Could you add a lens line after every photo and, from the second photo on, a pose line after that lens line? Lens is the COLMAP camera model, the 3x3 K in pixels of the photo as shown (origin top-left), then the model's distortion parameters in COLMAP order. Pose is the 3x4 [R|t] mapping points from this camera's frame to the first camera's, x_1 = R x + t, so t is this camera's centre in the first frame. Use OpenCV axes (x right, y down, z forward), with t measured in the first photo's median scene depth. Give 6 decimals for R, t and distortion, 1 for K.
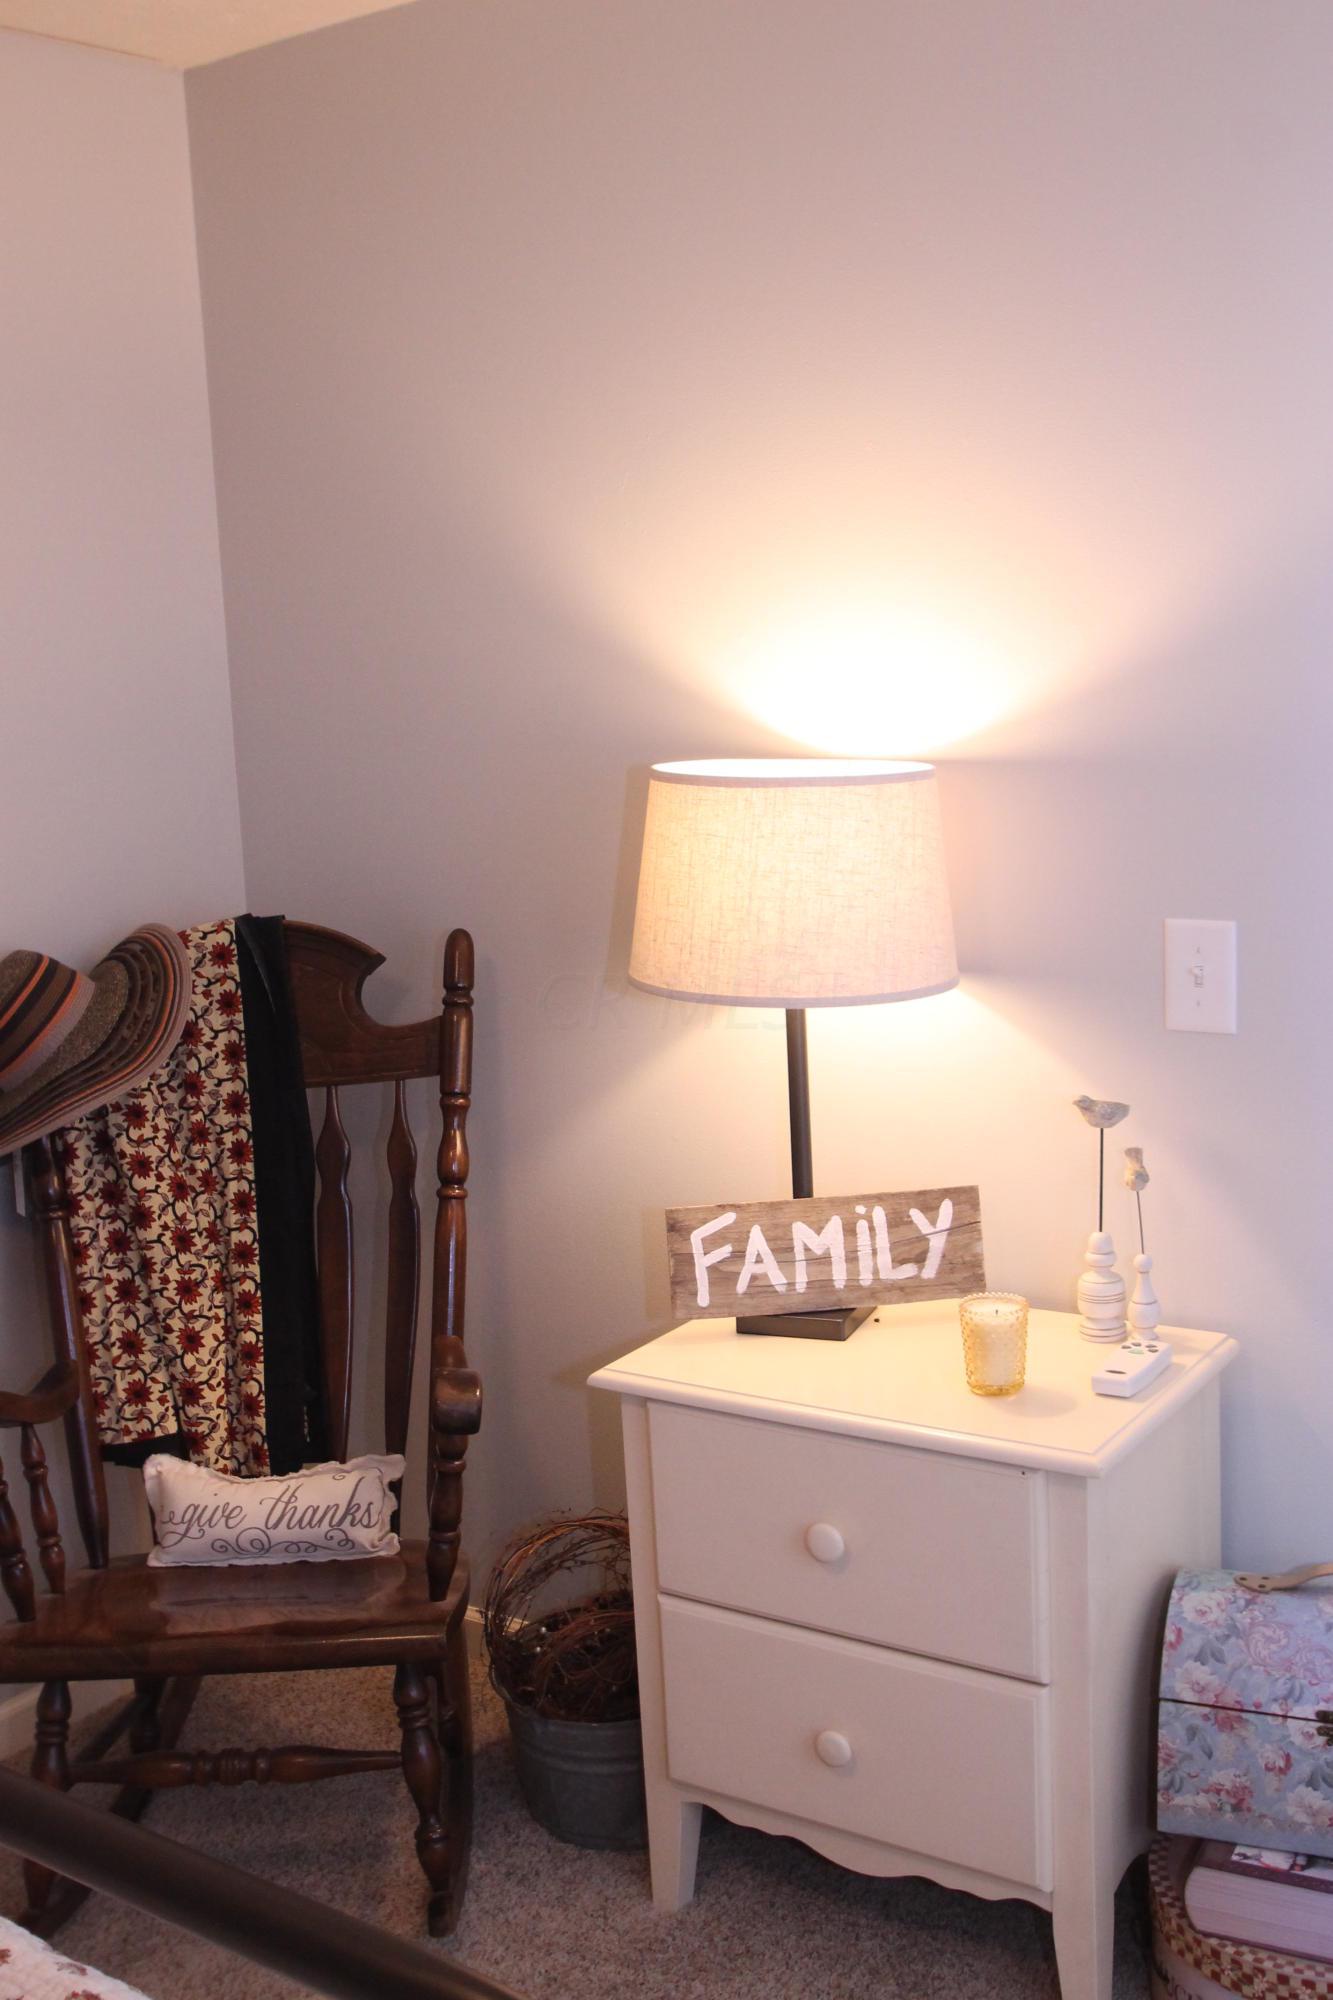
lens RADIAL K [[2163.5, 0, 666.5], [0, 2163.5, 1000.0], [0, 0, 1]] dist [-0.067168, 0.003570]
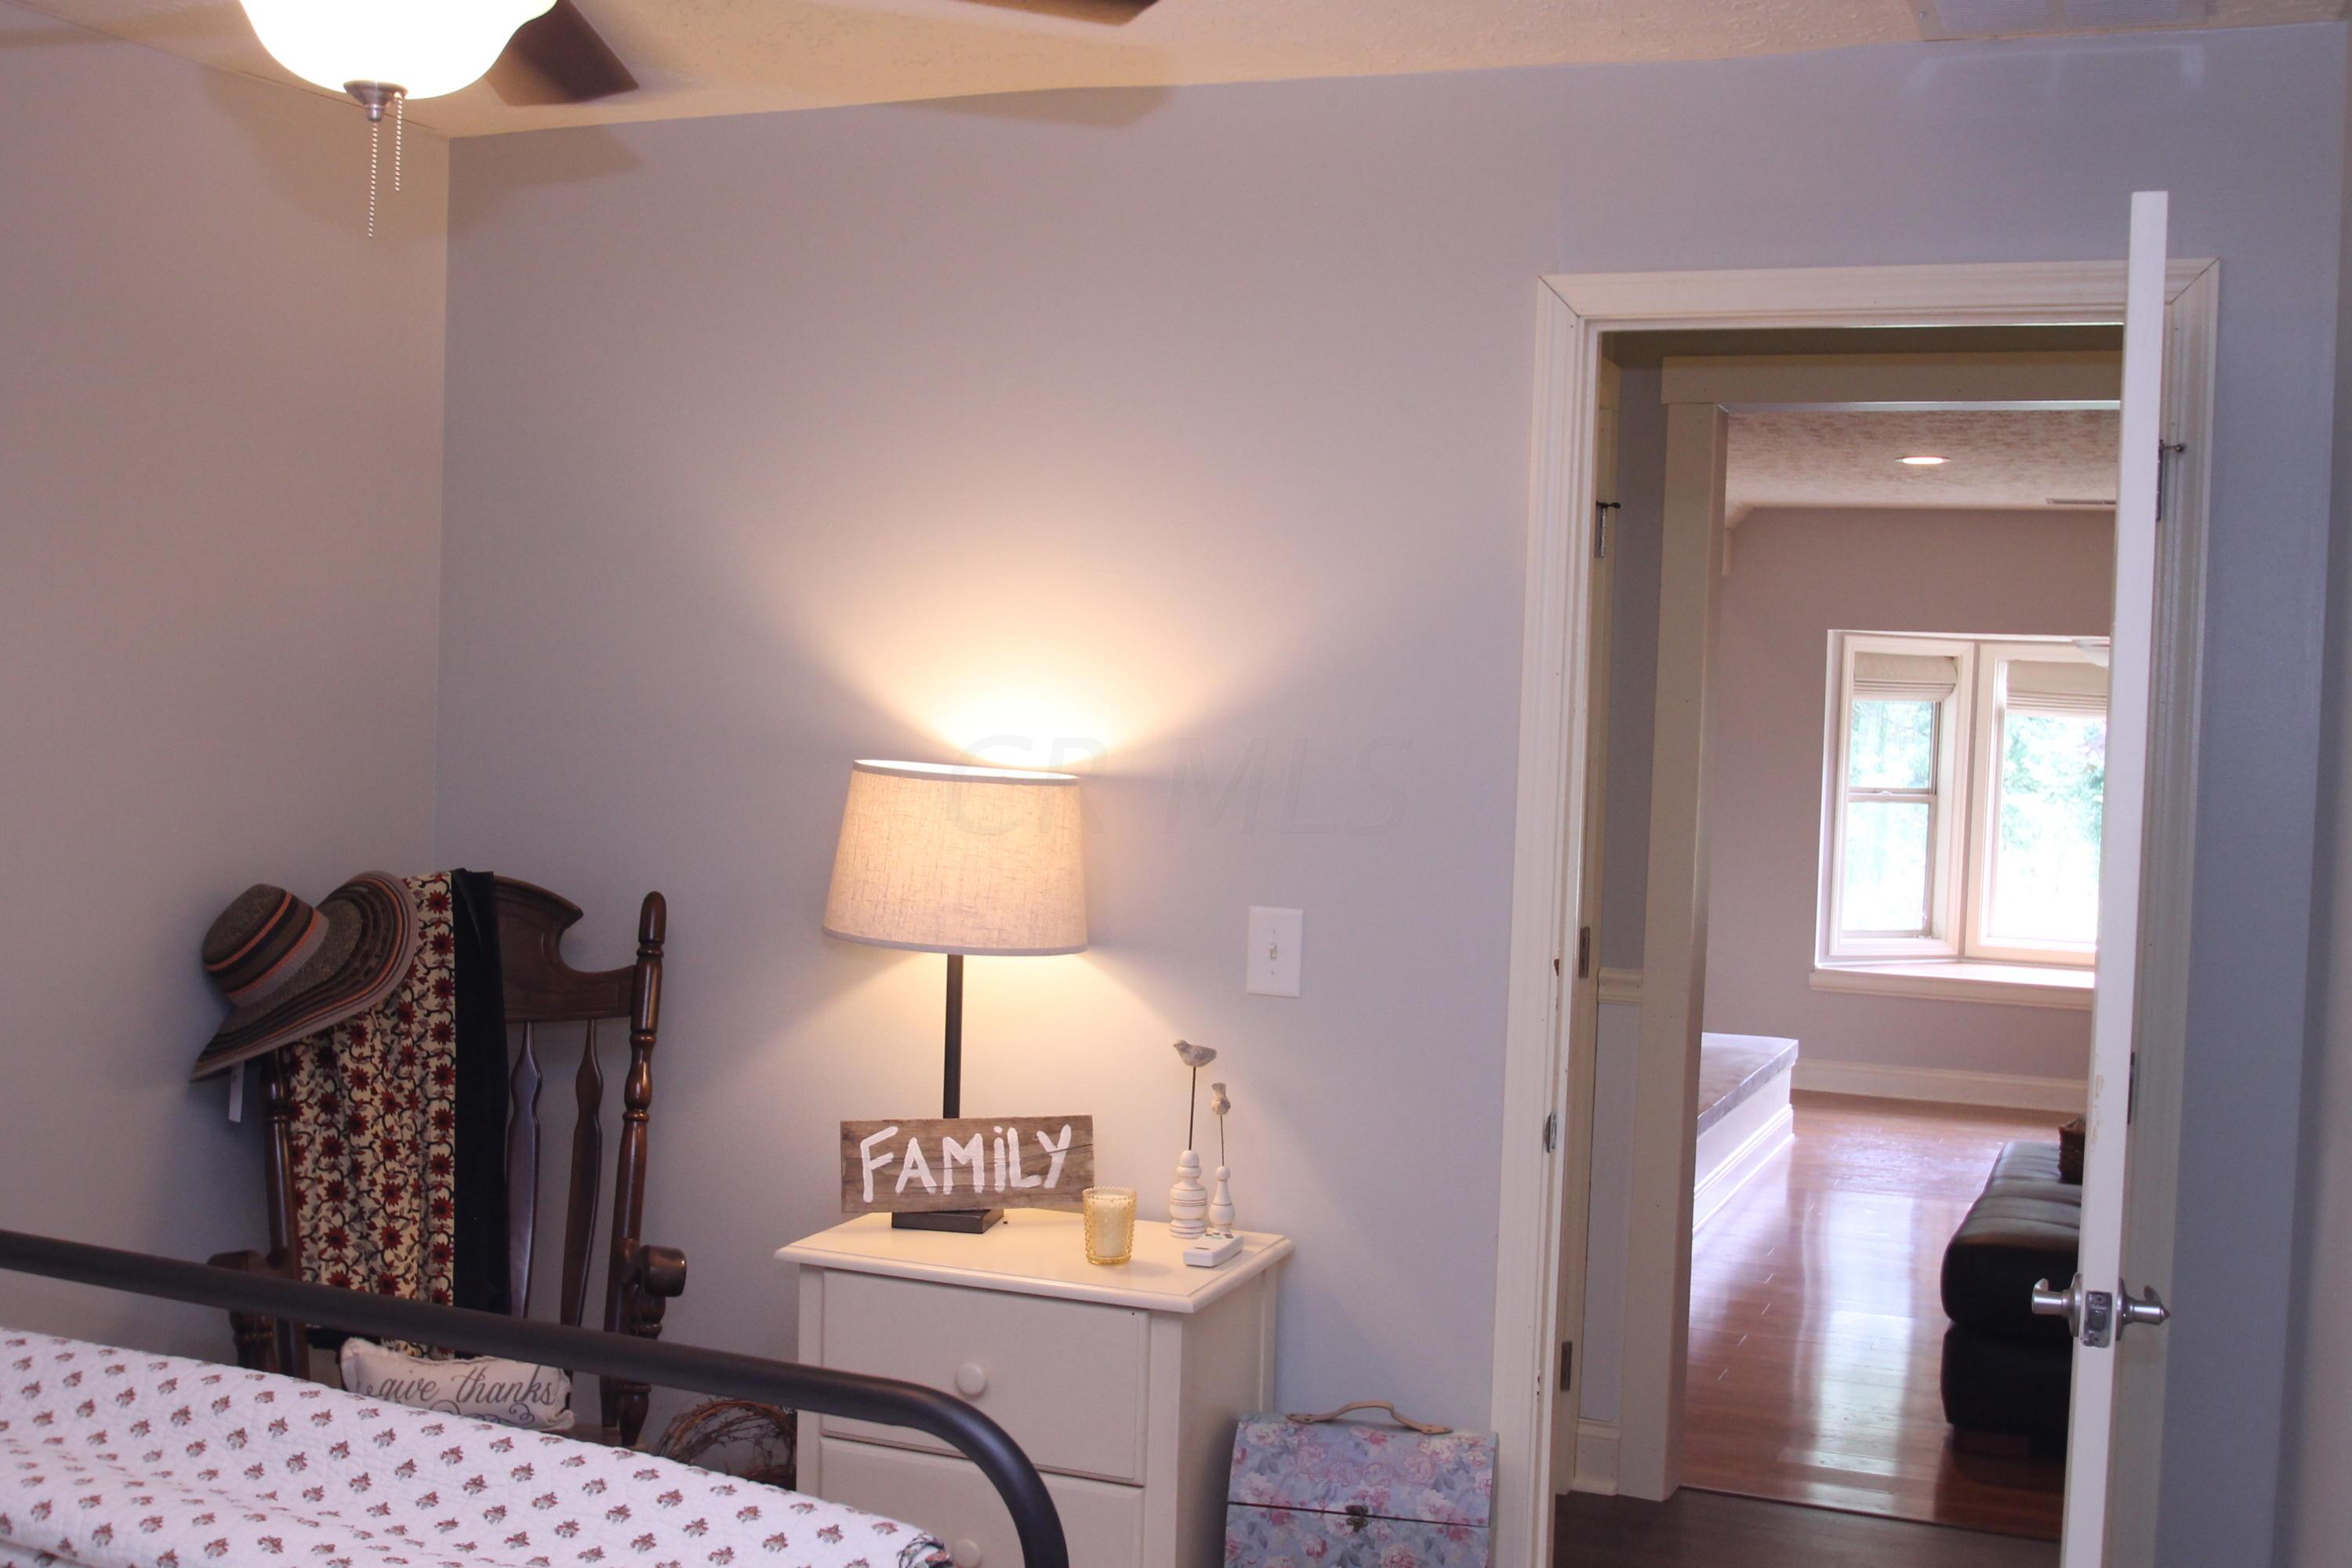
lens RADIAL K [[2544.3, 0, 1176.0], [0, 2544.3, 784.0], [0, 0, 1]] dist [-0.067168, 0.003570]
pose [[0.972650, 0.073359, 0.220387, -0.130448], [-0.044336, 0.990007, -0.133867, 0.081821], [-0.228005, 0.120435, 0.966183, -0.401902]]
